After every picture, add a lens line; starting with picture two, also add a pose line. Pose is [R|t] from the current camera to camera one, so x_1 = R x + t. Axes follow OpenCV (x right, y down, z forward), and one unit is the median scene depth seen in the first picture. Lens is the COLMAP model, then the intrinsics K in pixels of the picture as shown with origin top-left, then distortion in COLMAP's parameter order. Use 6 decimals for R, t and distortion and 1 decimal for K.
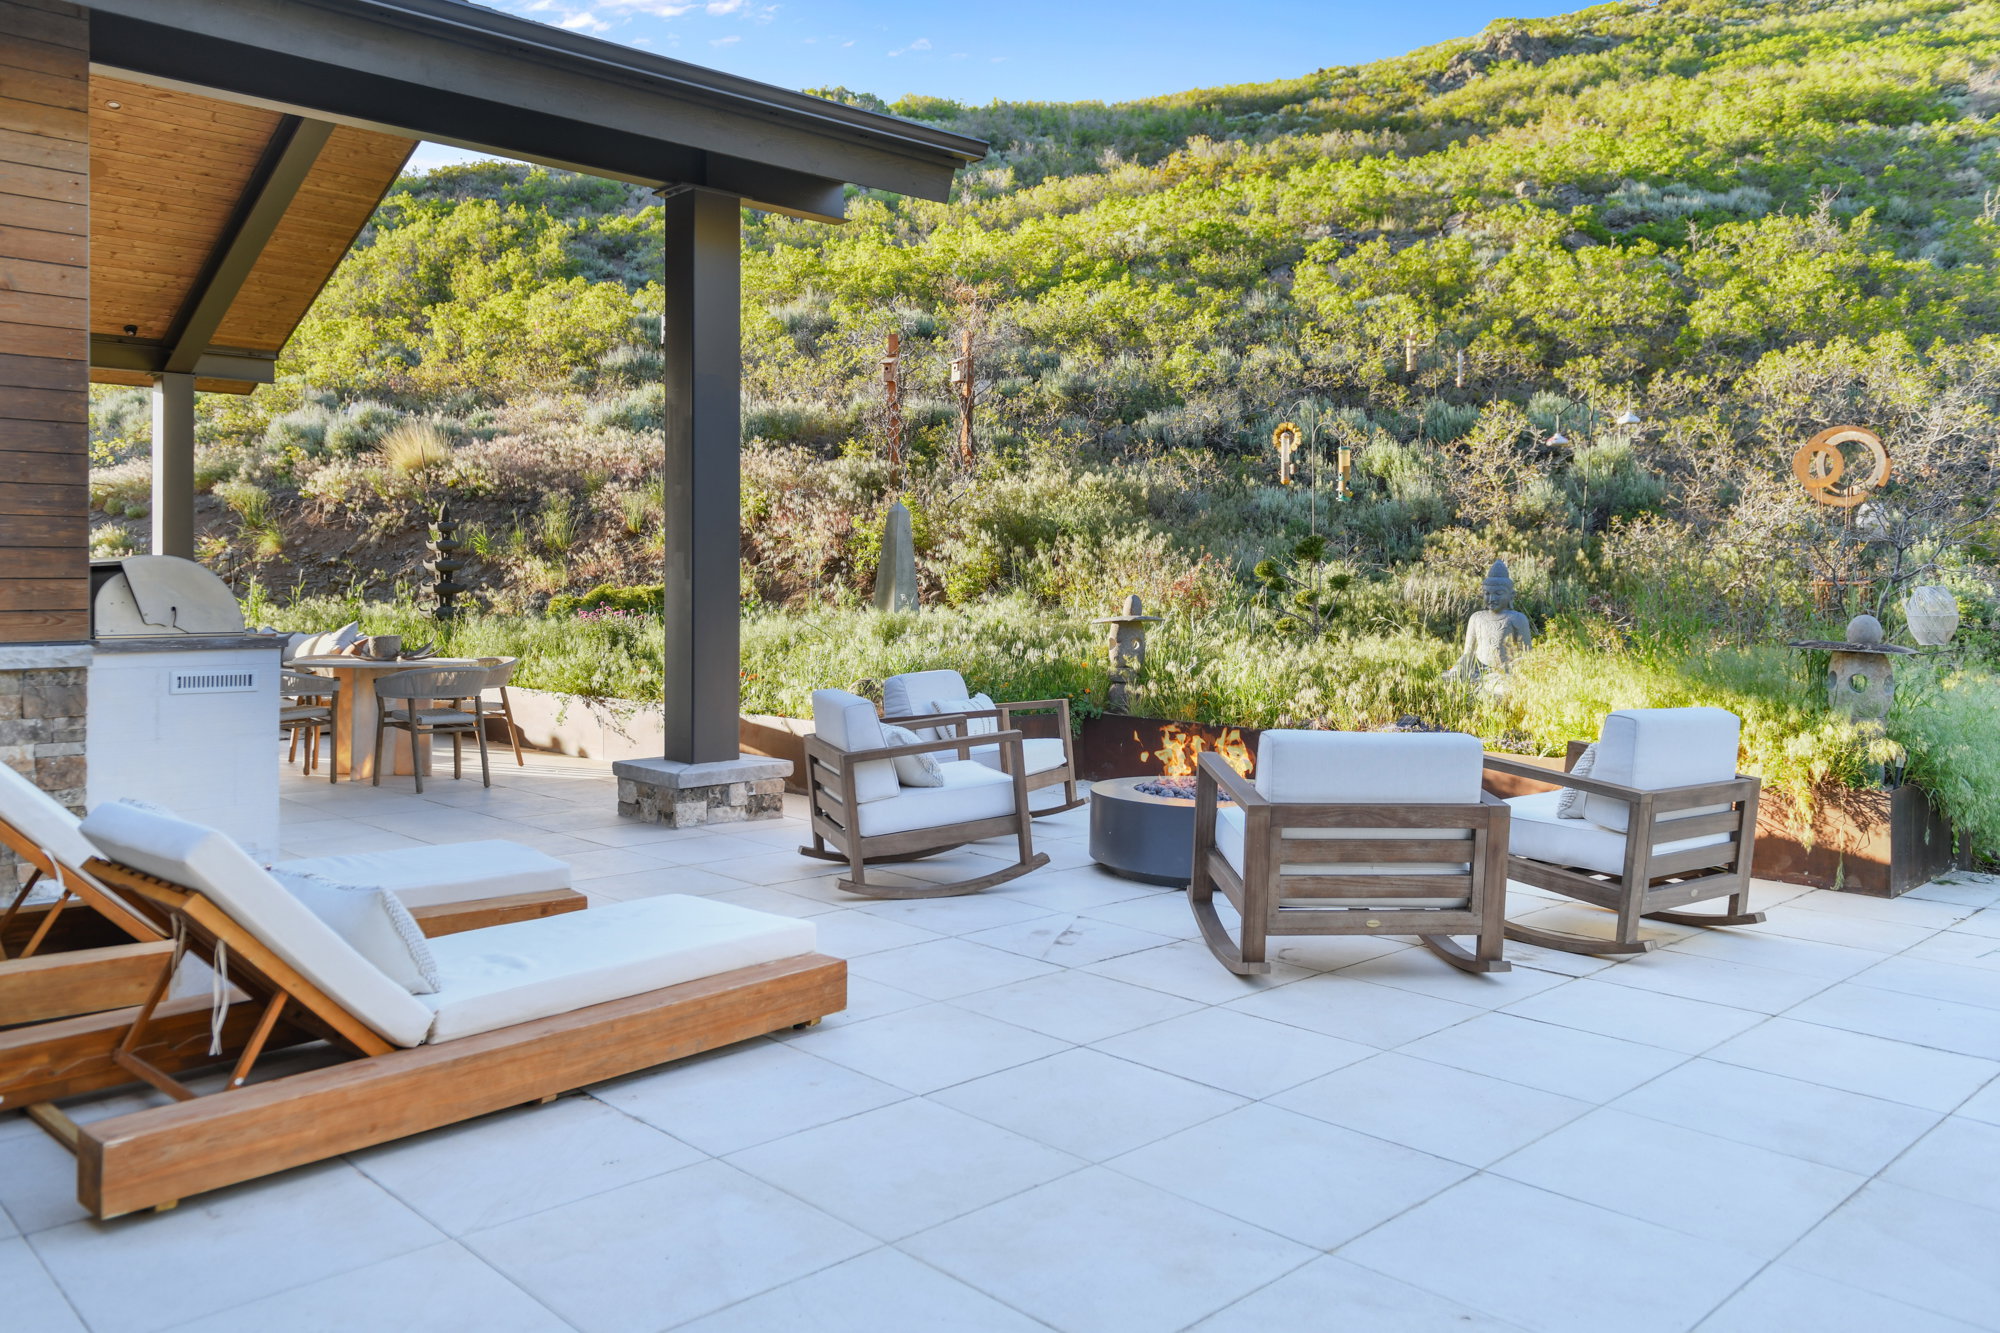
lens RADIAL K [[1486.6, 0, 992.7], [0, 1486.6, 563.1], [0, 0, 1]] dist [0.037609, -0.050619]
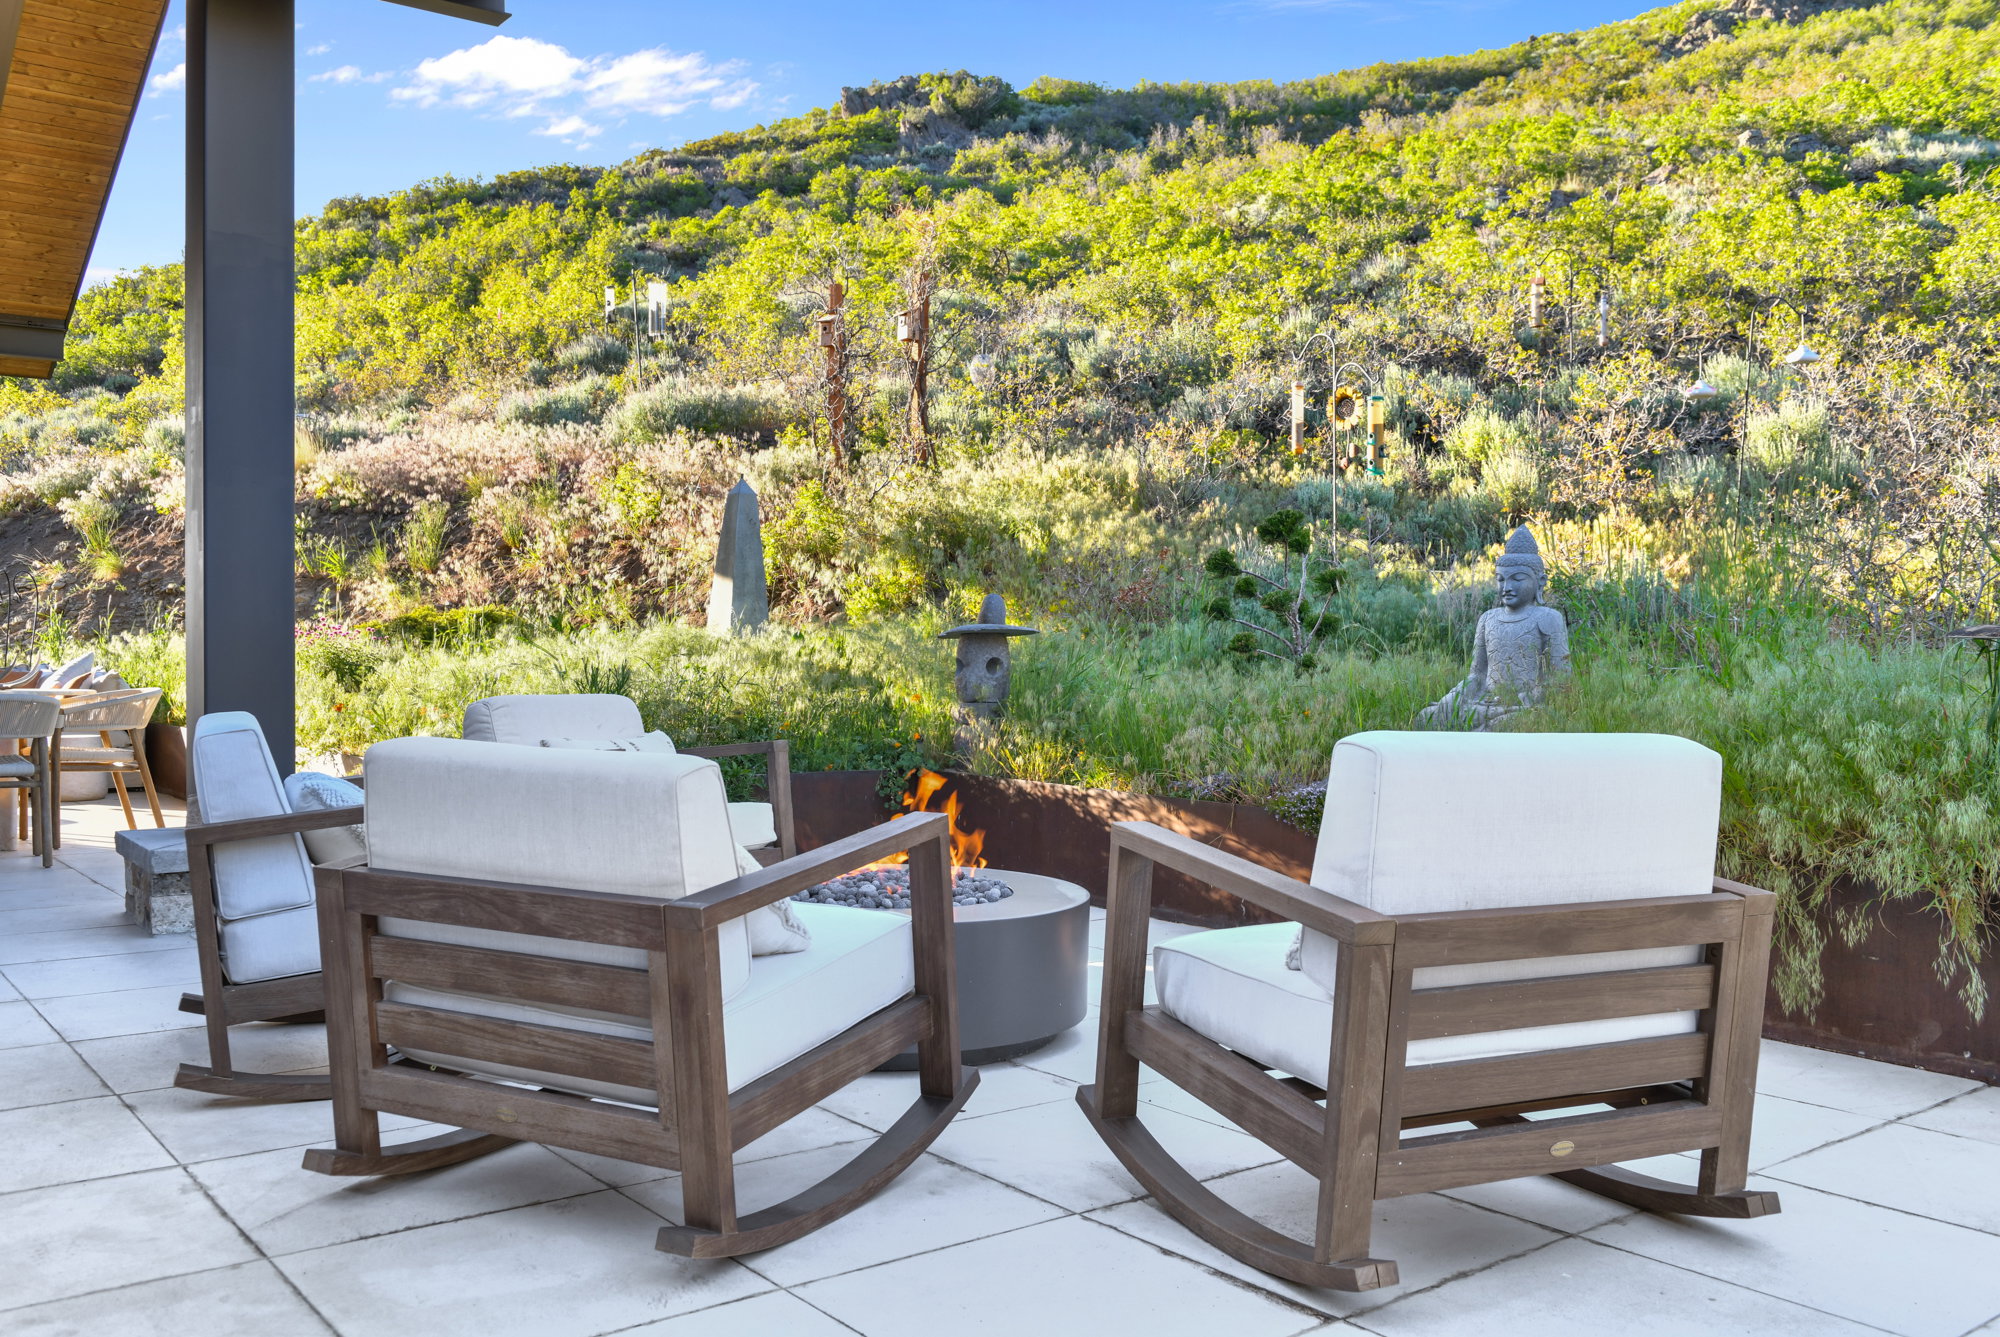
lens RADIAL K [[1676.5, 0, 1000.0], [0, 1676.5, 668.5], [0, 0, 1]] dist [-0.010159, -0.011141]
pose [[0.995360, 0.000498, -0.096215, 0.078106], [0.002137, 0.999625, 0.027287, 0.015273], [0.096193, -0.027366, 0.994986, 0.115141]]
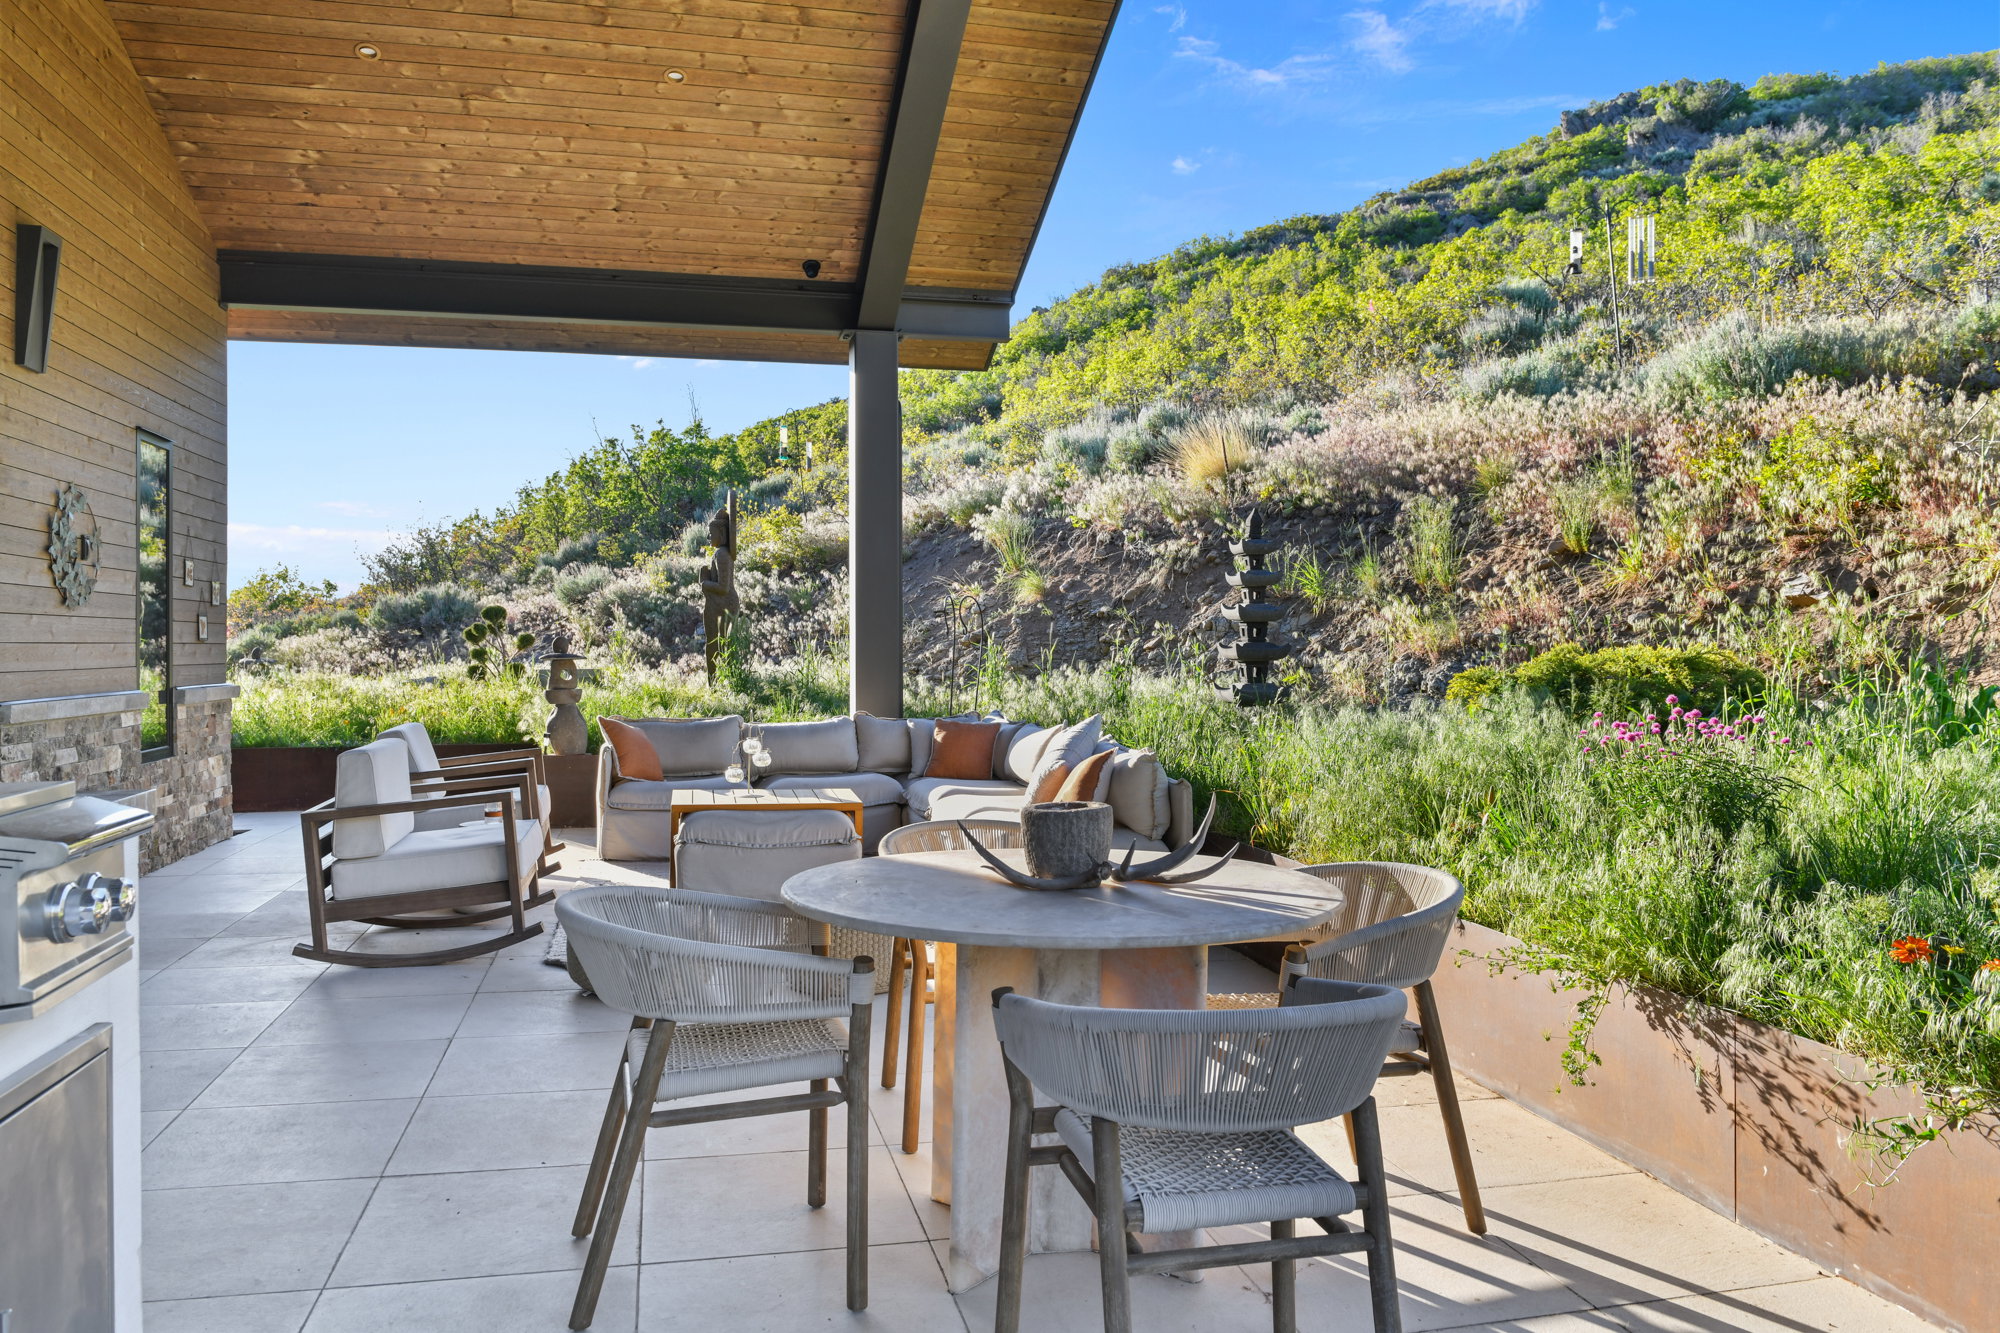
lens RADIAL K [[1419.3, 0, 1000.0], [0, 1419.3, 666.5], [0, 0, 1]] dist [-0.002964, -0.028761]
pose [[0.860867, 0.005306, -0.508802, -0.121755], [0.010682, 0.999537, 0.028496, 0.003991], [0.508718, -0.029966, 0.860412, 0.337008]]
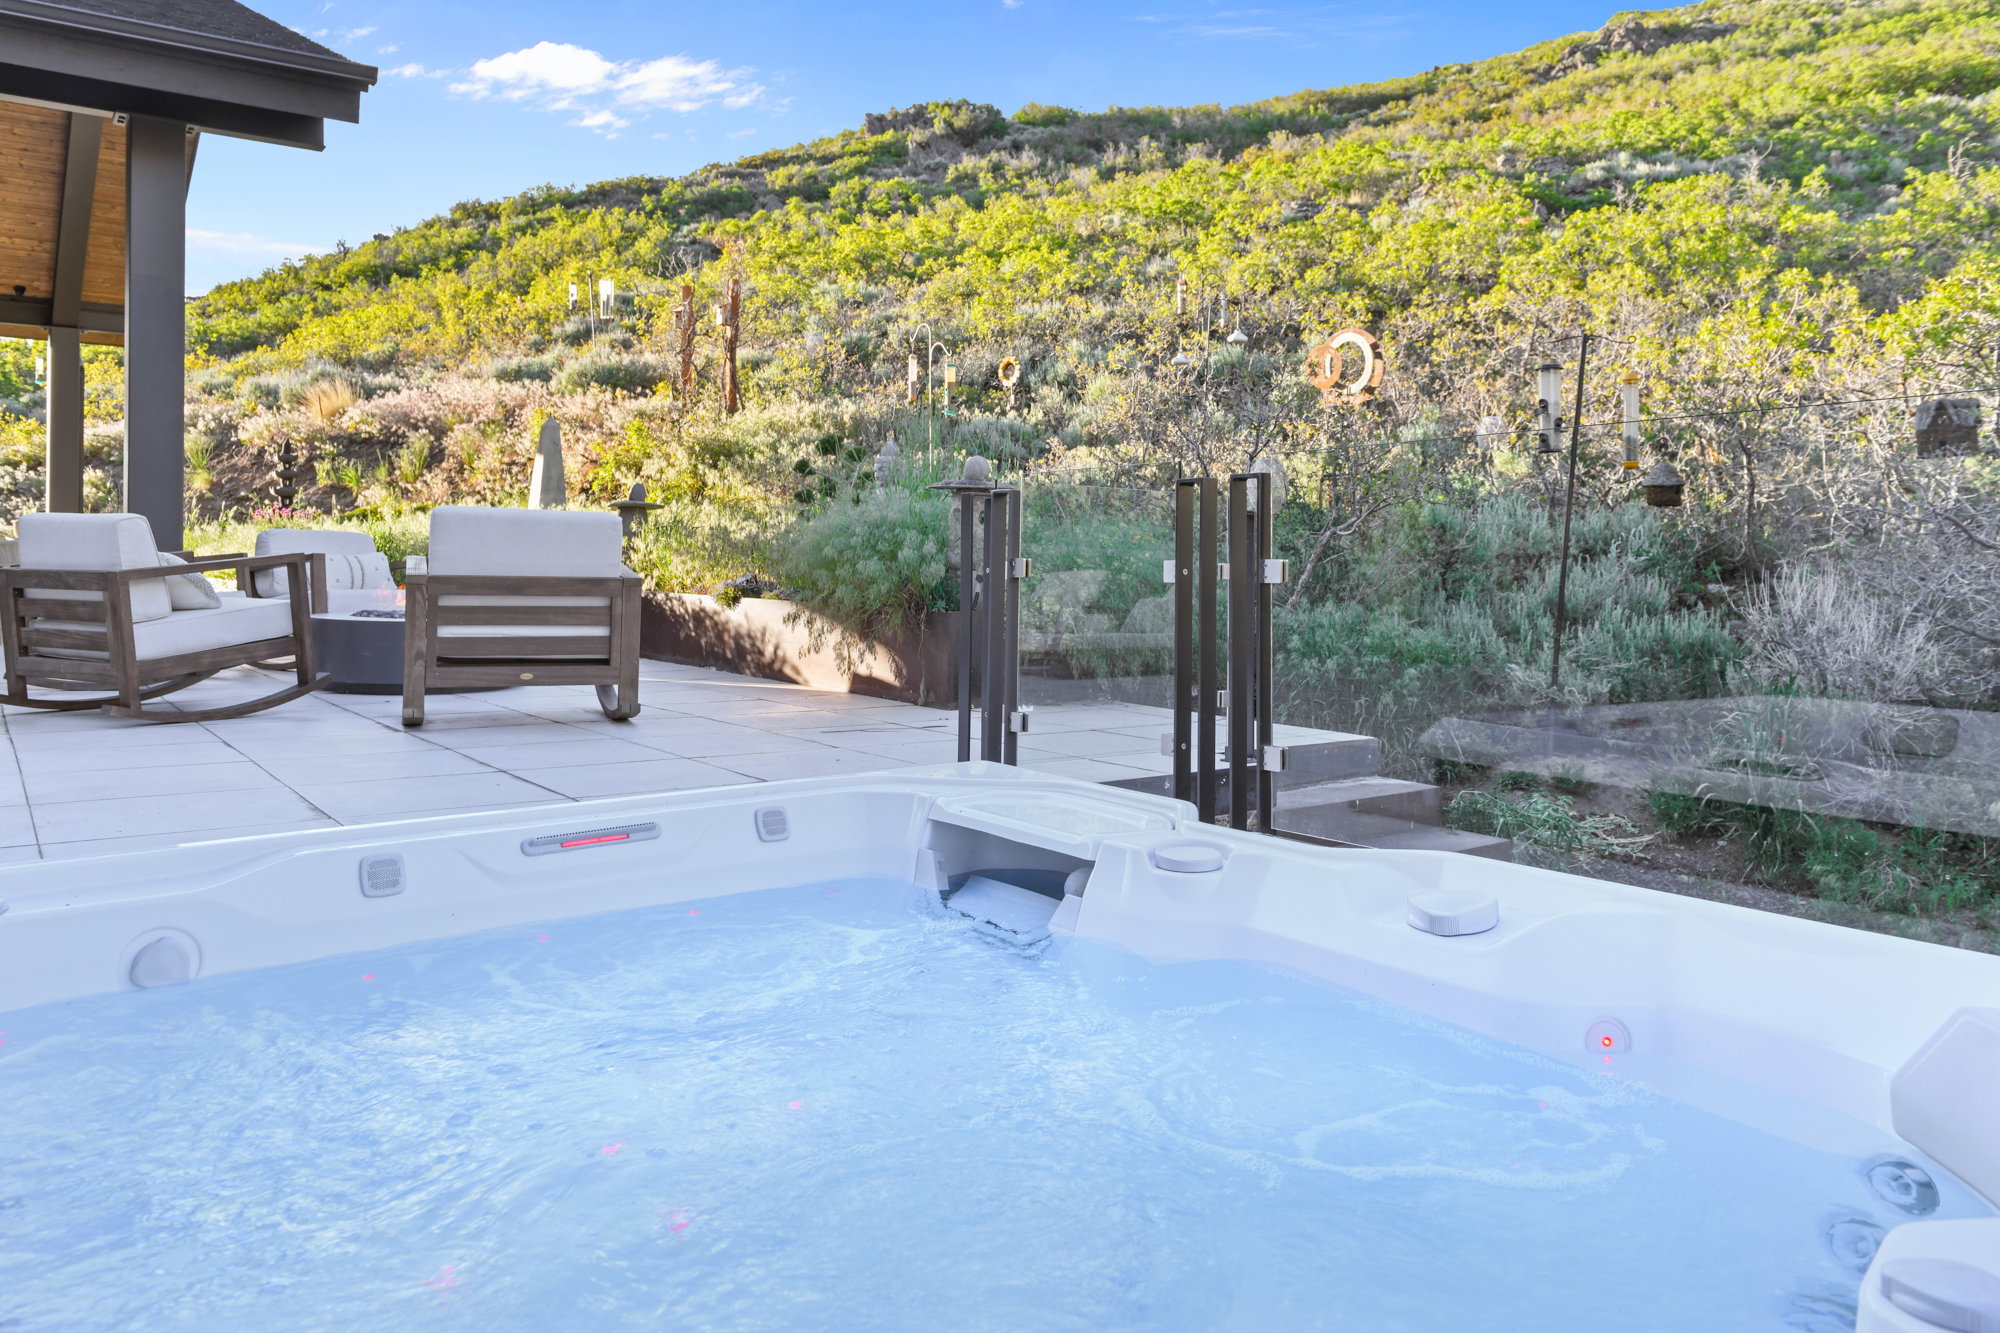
lens RADIAL K [[1371.9, 0, 996.0], [0, 1371.9, 569.2], [0, 0, 1]] dist [0.006407, -0.002143]
pose [[0.993050, 0.002927, -0.117660, 0.220886], [-0.000746, 0.999827, 0.018575, 0.029979], [0.117694, -0.018358, 0.992880, 0.004906]]
